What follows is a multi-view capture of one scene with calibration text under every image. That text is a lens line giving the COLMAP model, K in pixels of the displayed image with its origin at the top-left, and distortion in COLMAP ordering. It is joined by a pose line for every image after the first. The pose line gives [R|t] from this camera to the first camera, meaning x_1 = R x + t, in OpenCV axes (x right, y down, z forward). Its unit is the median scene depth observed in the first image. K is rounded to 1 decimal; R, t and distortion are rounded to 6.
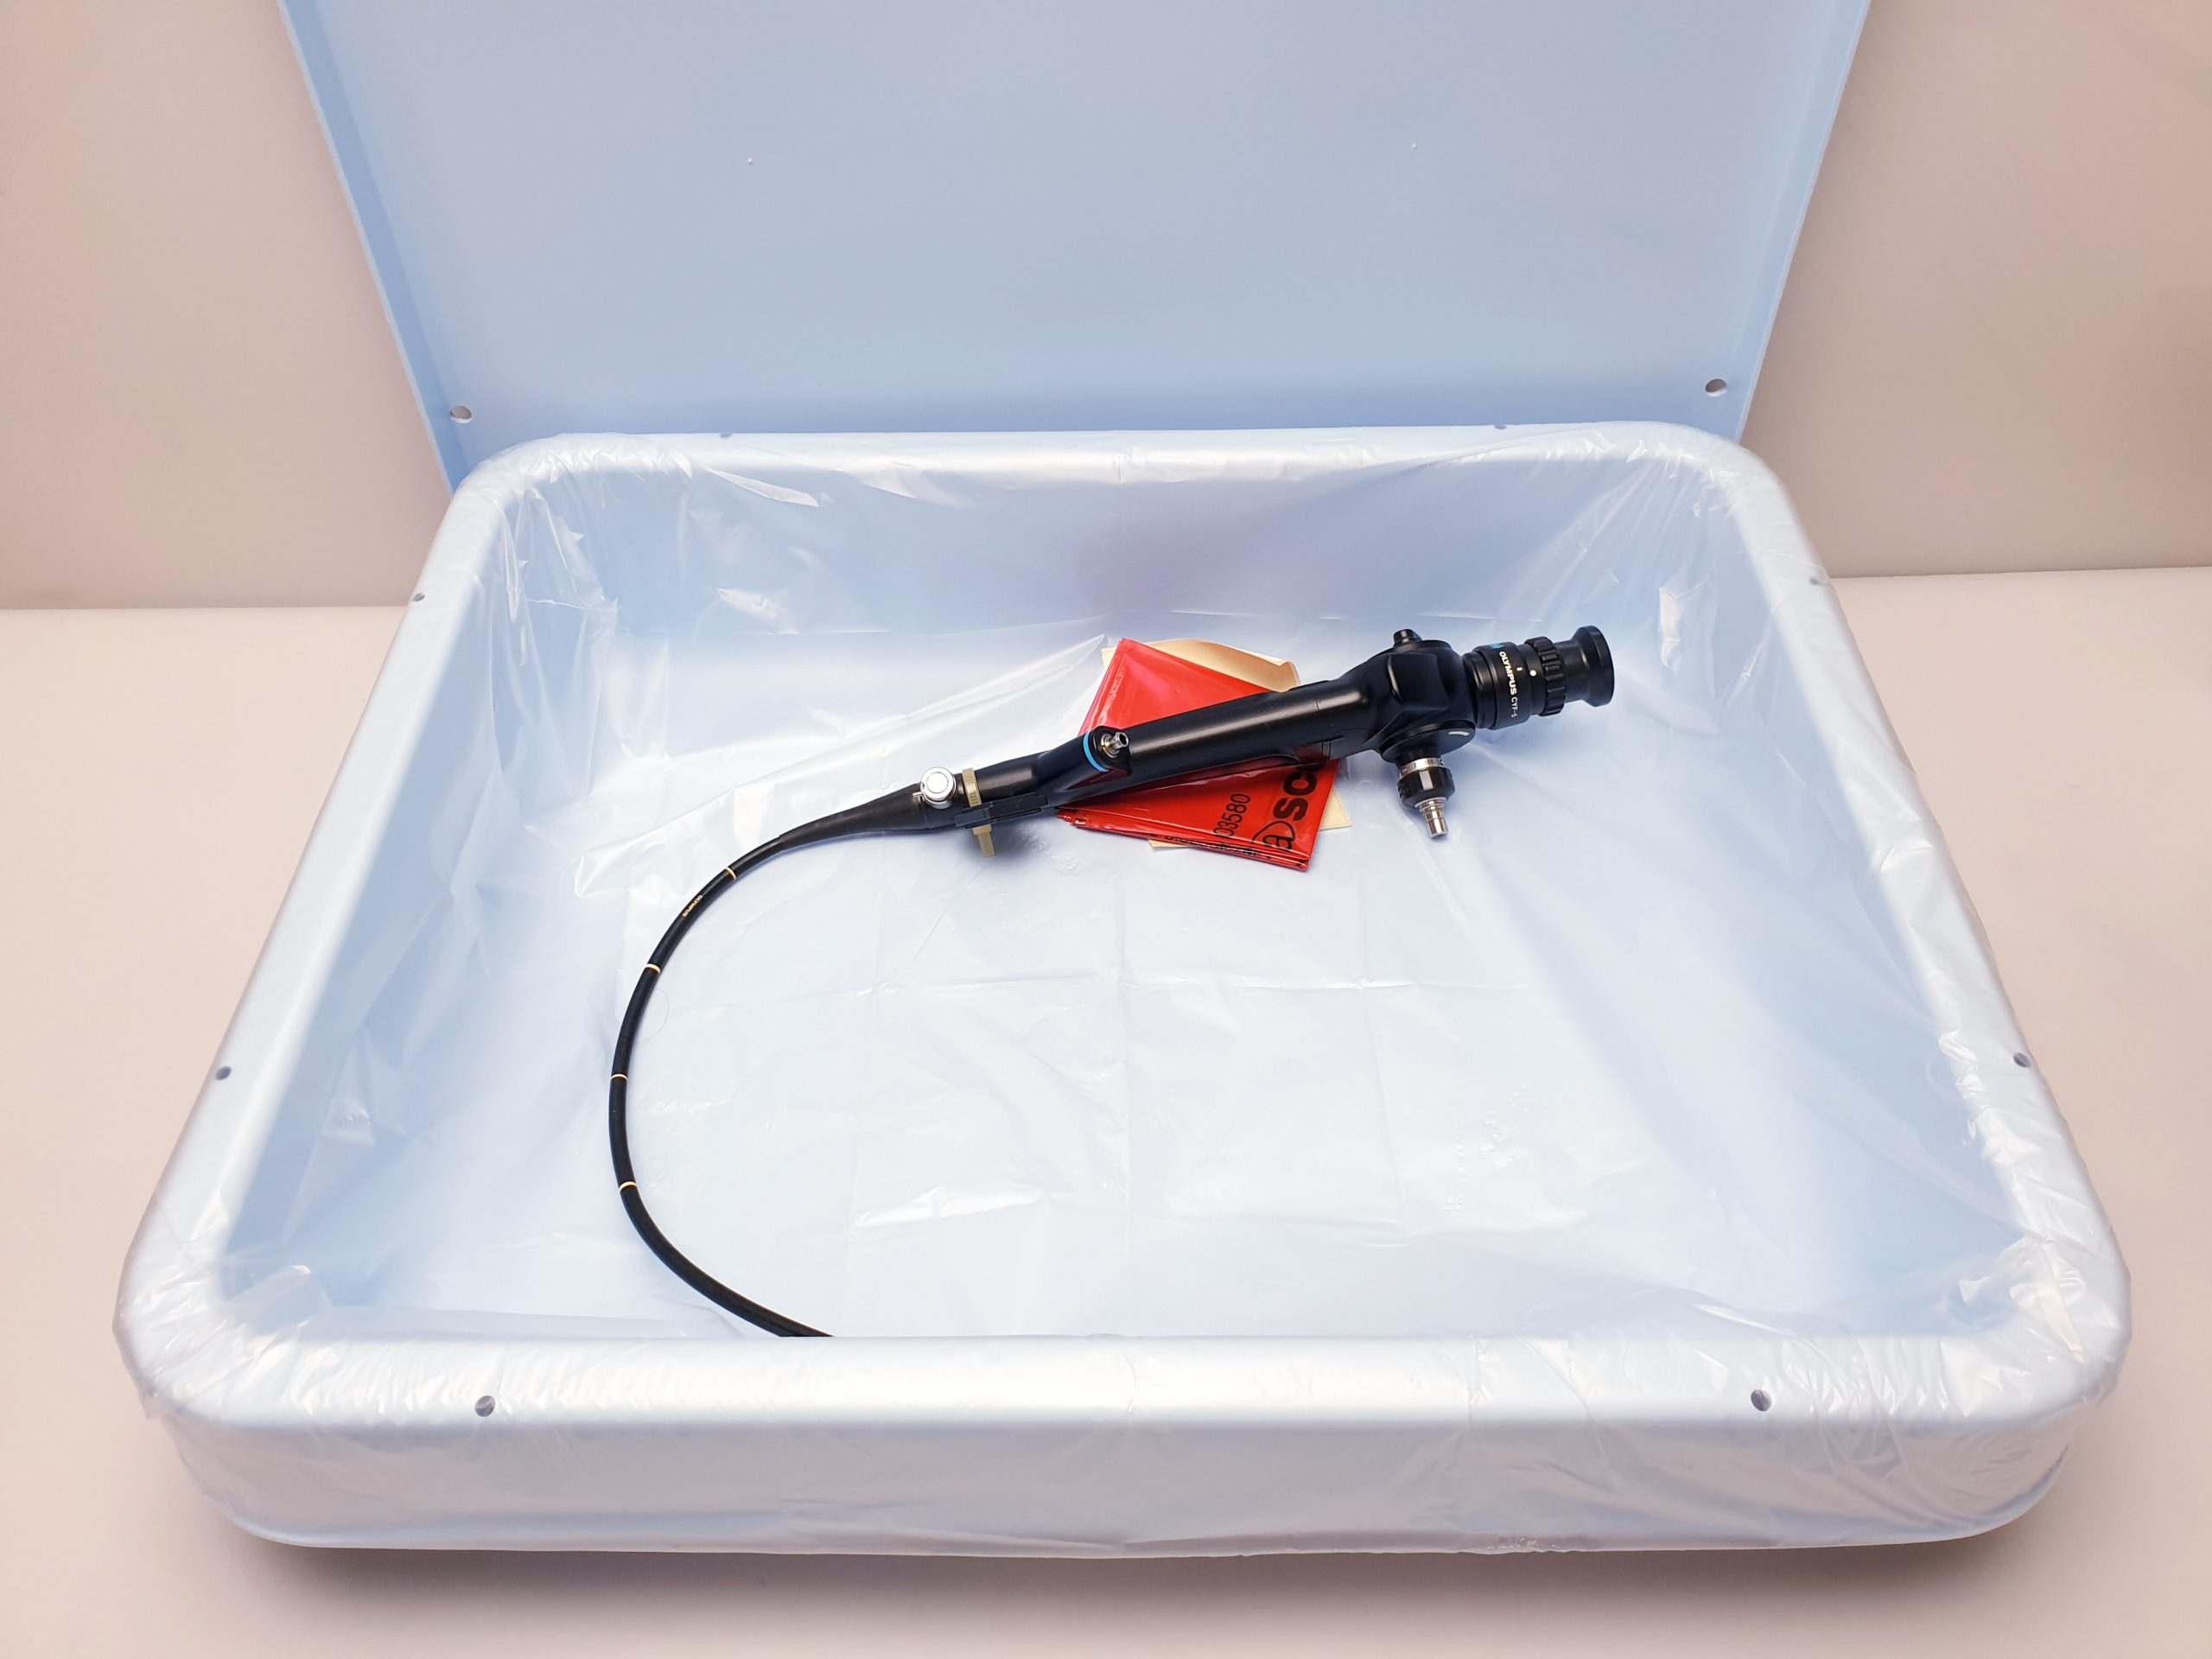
lens RADIAL K [[1854.6, 0, 1106.0], [0, 1854.6, 829.5], [0, 0, 1]] dist [0.060968, -0.093453]
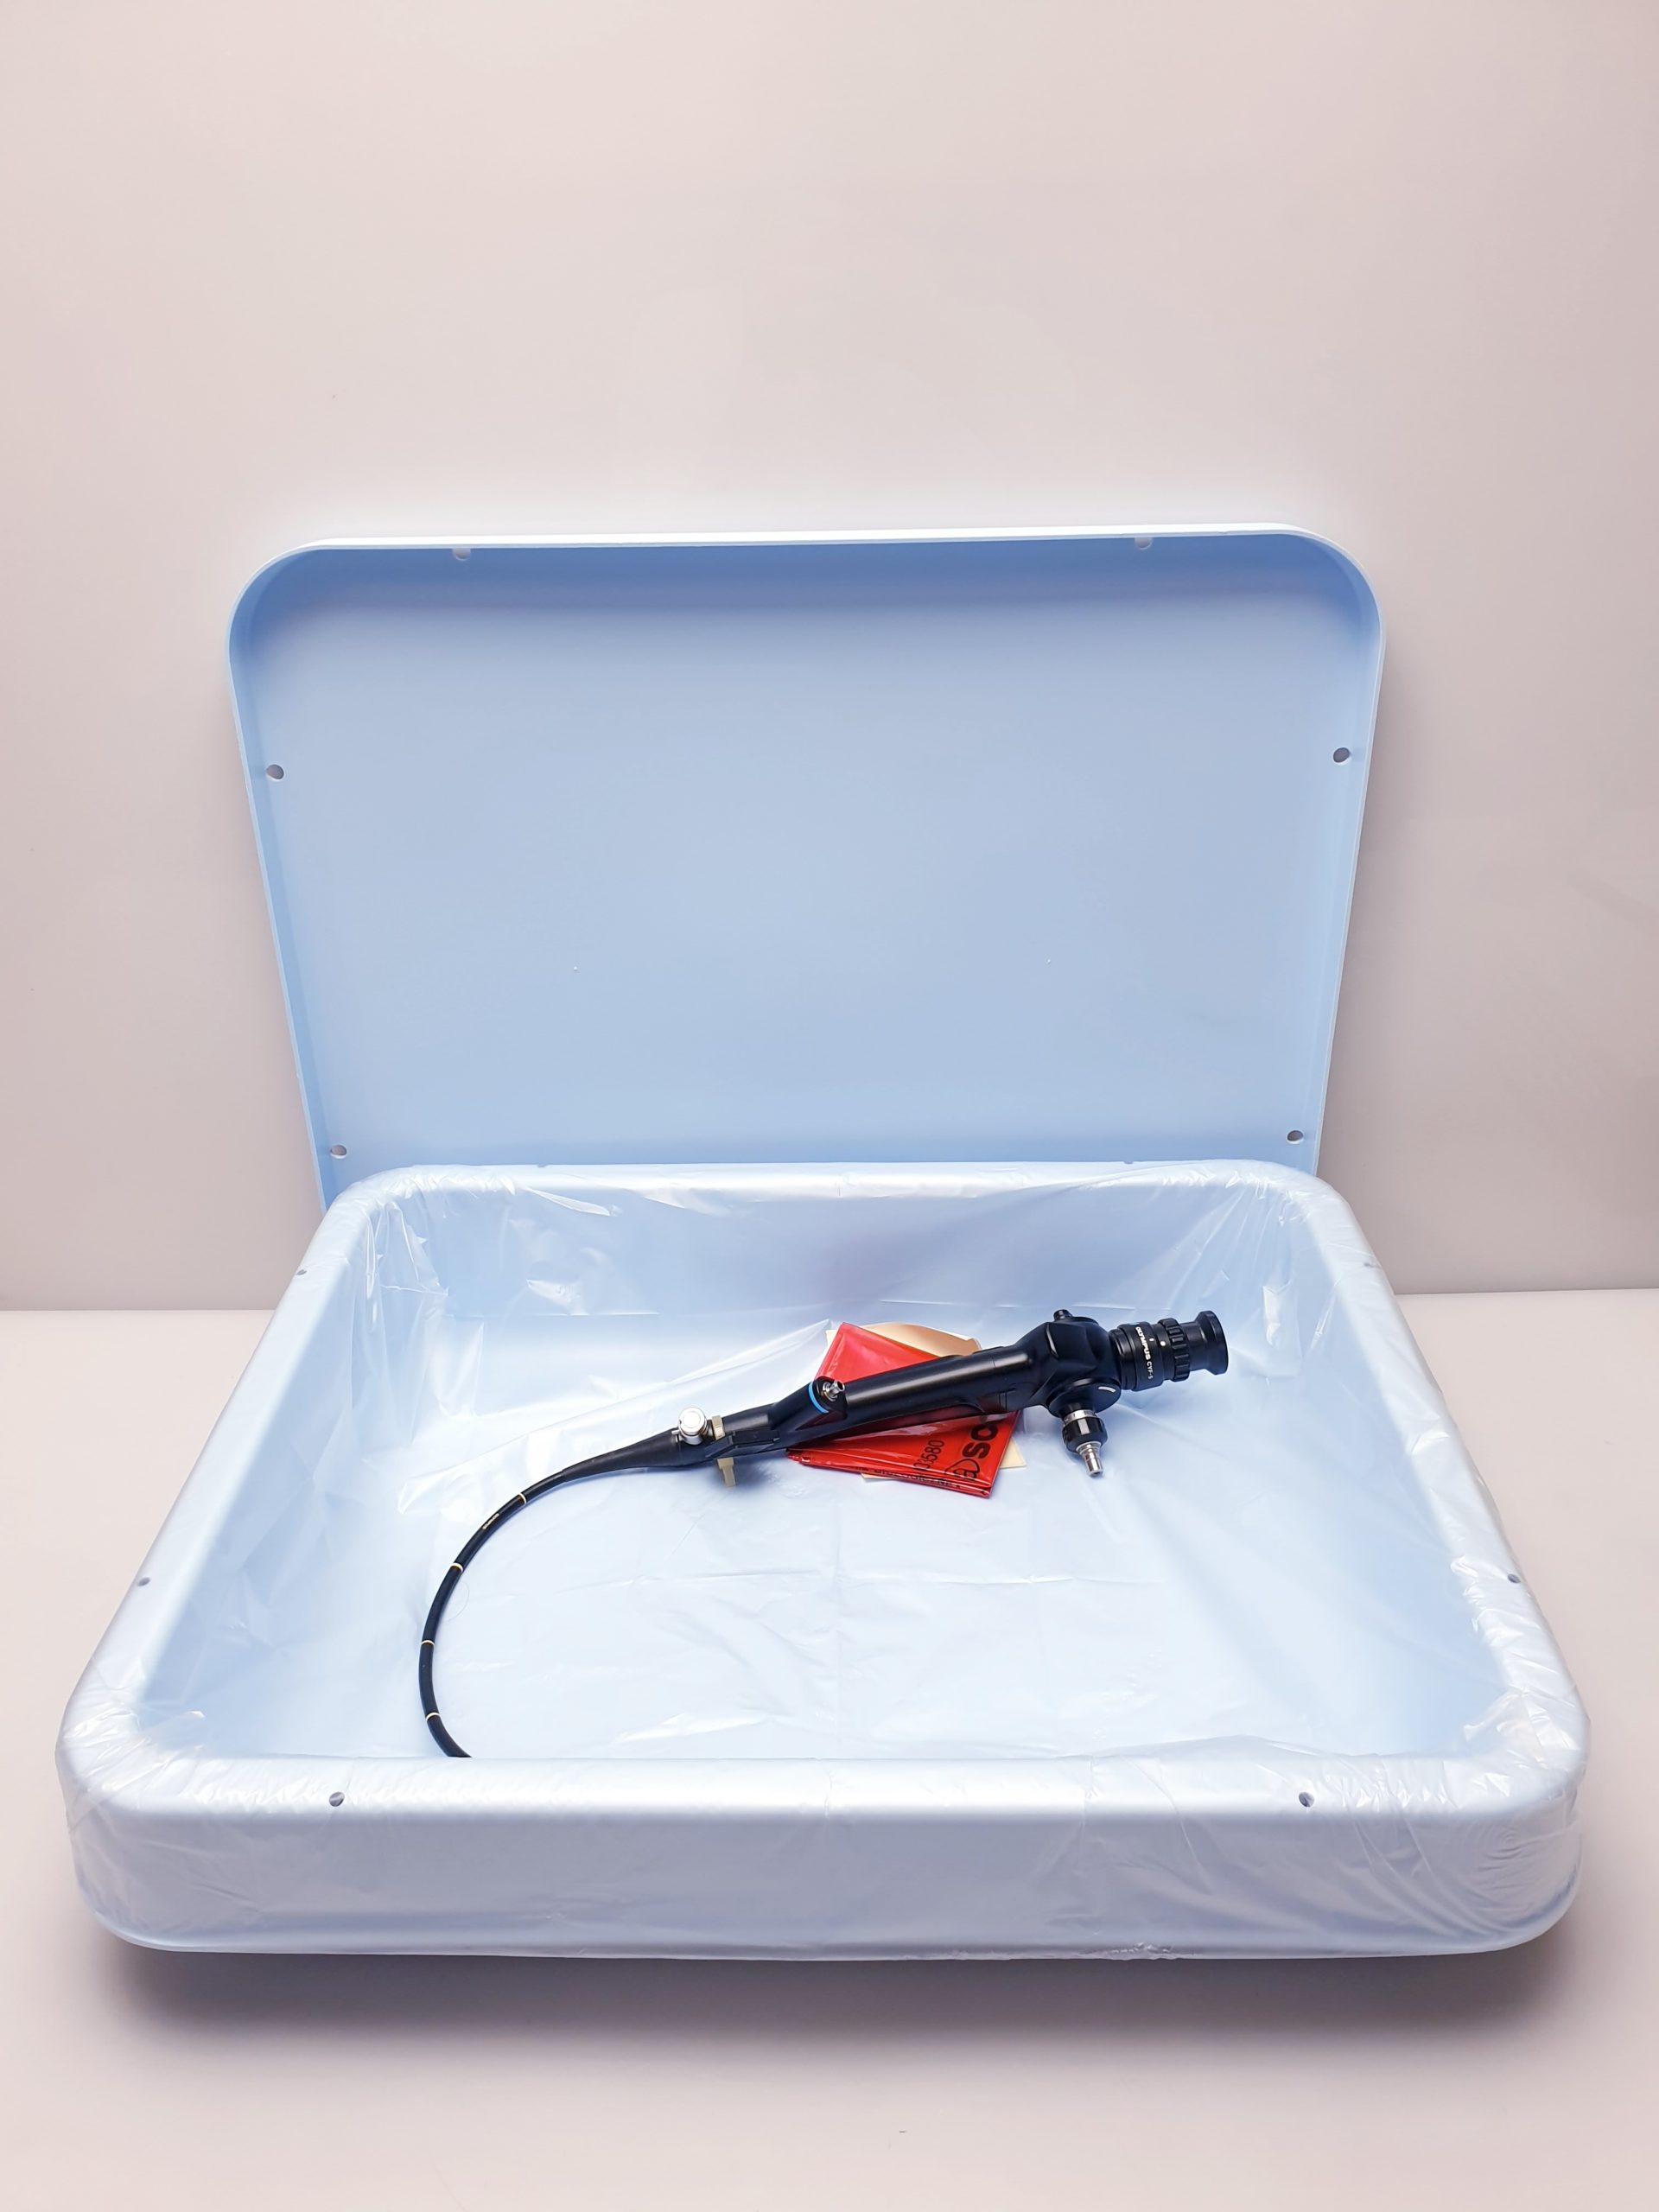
lens RADIAL K [[1854.6, 0, 838.8], [0, 1854.6, 1070.8], [0, 0, 1]] dist [0.060968, -0.093453]
pose [[0.999906, 0.005994, -0.012320, 0.023135], [-0.009791, 0.941645, -0.336465, 0.179287], [0.009584, 0.336554, 0.941615, -0.275711]]
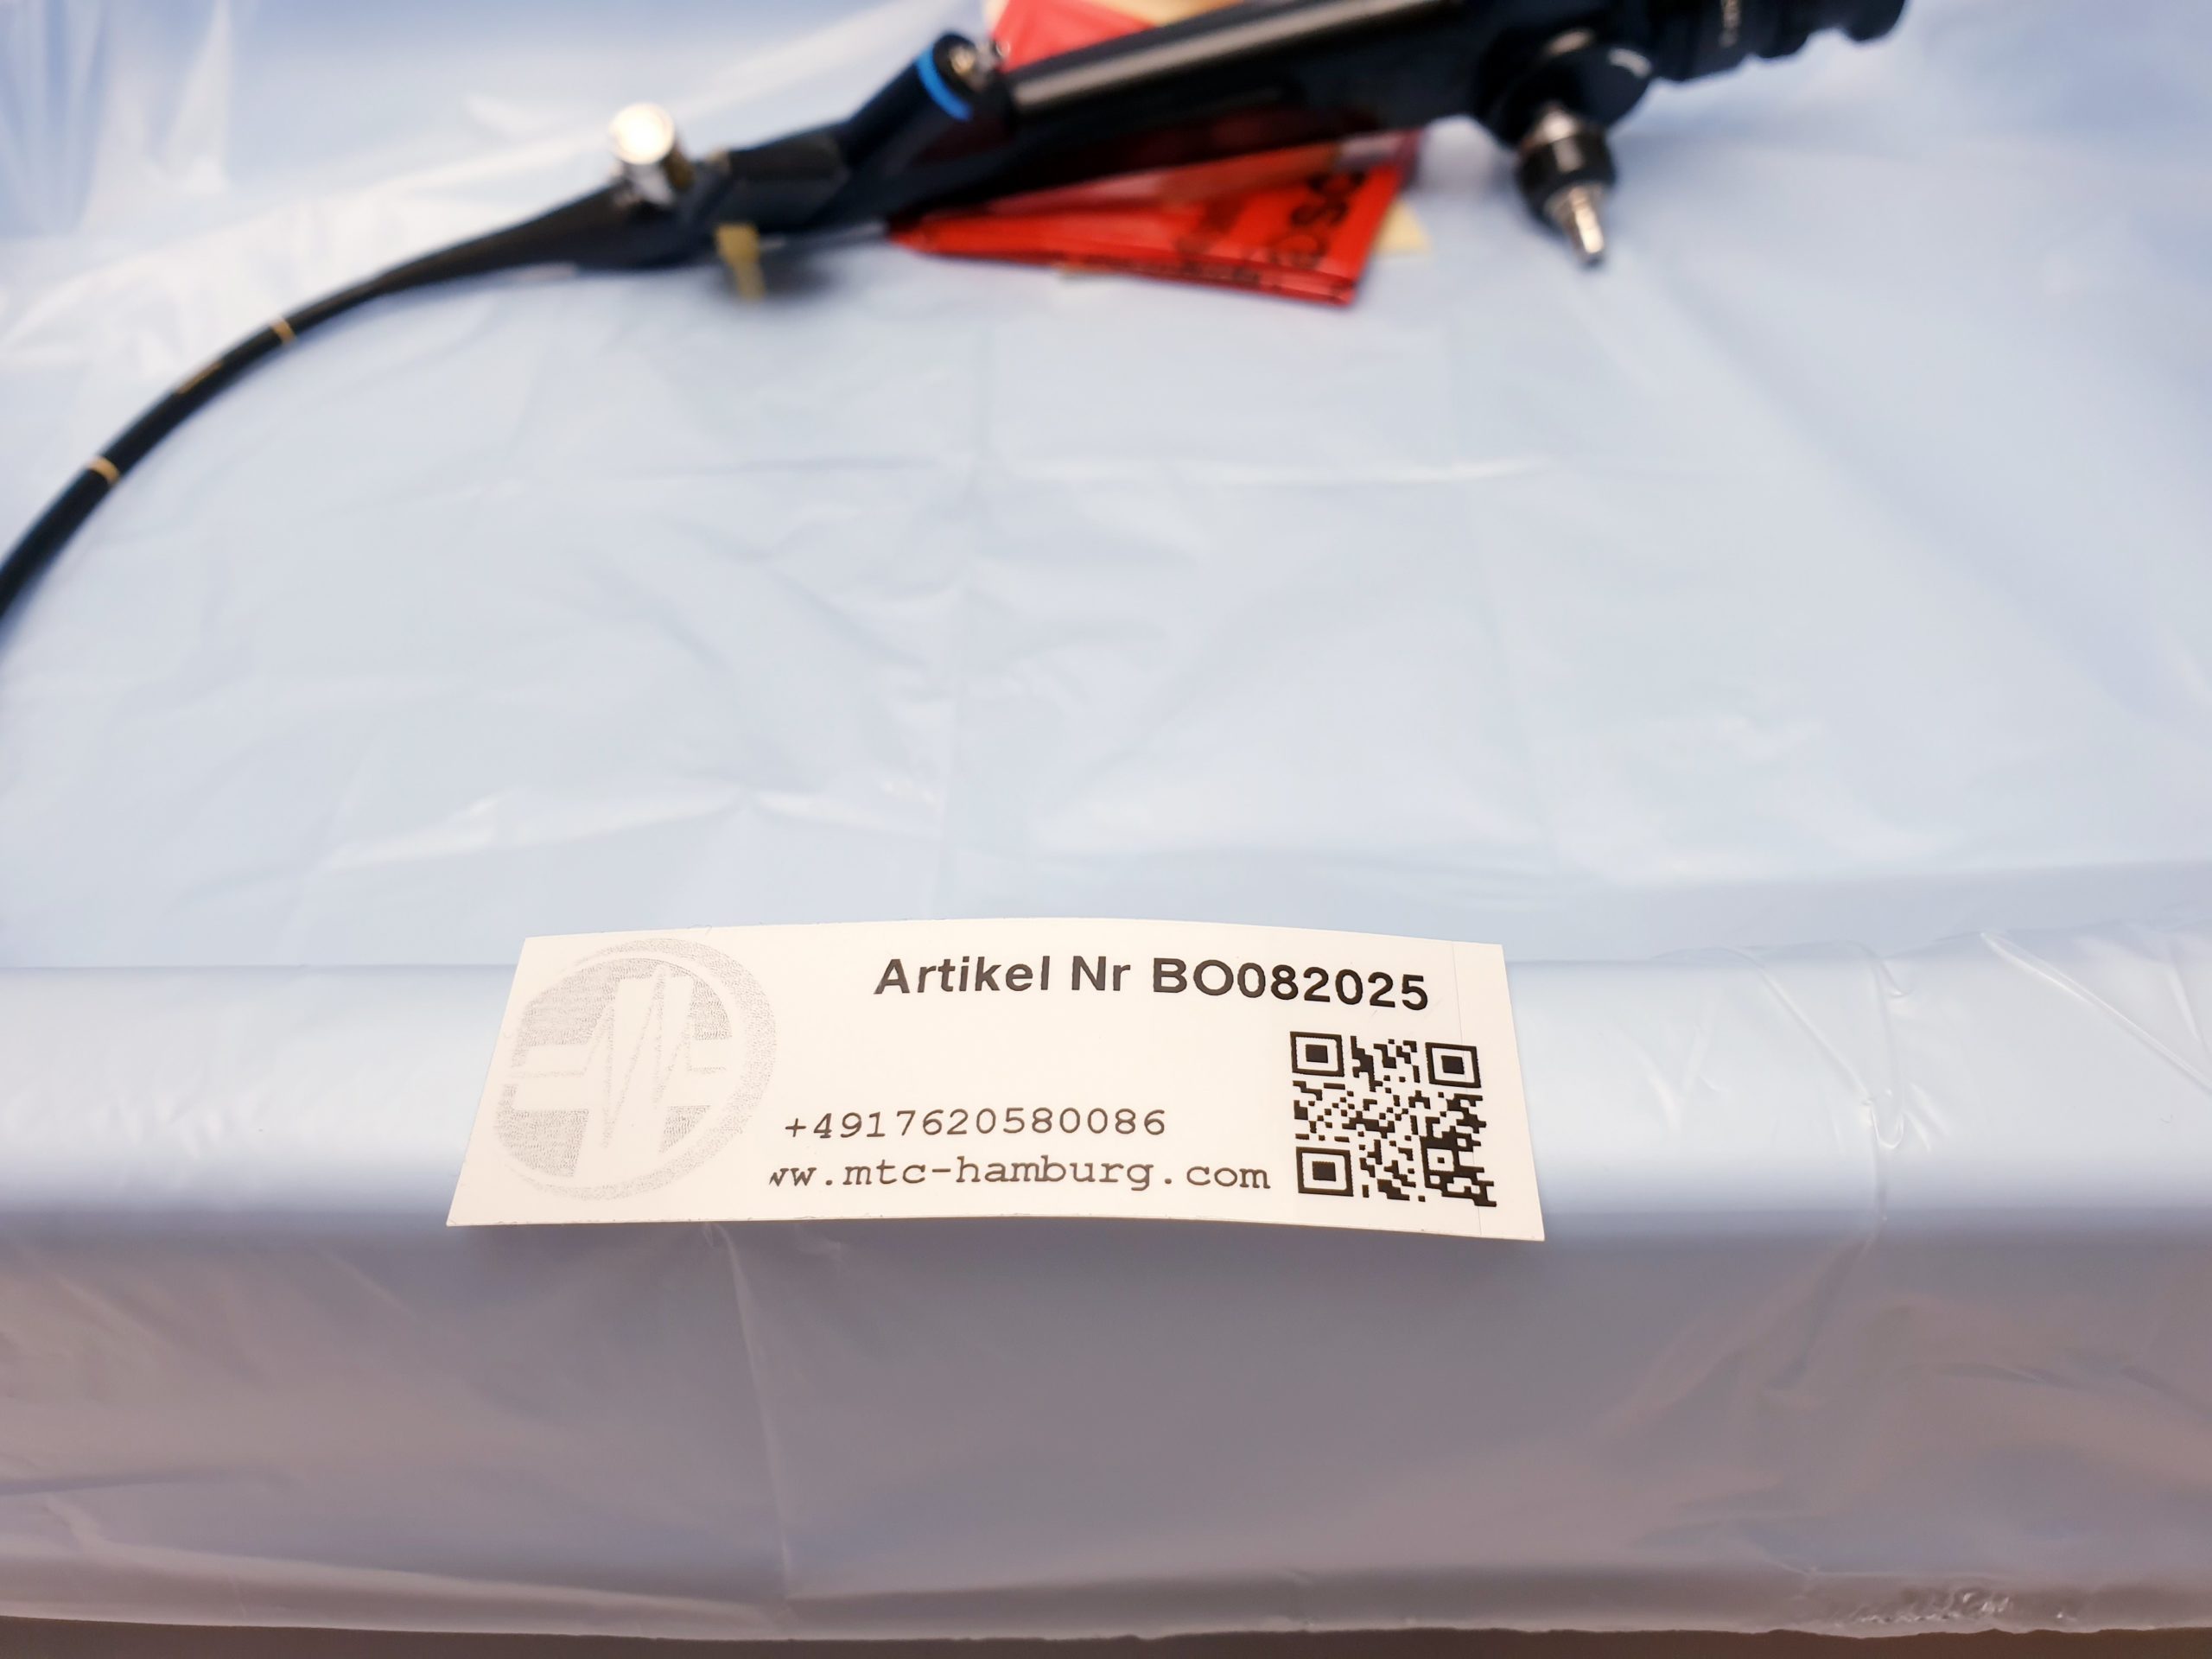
lens RADIAL K [[1891.4, 0, 1106.0], [0, 1891.4, 829.5], [0, 0, 1]] dist [-0.003844, -0.000956]
pose [[0.999720, -0.000312, -0.023668, 0.054618], [0.000561, 0.999944, 0.010521, 0.171285], [0.023663, -0.010531, 0.999665, 0.473064]]
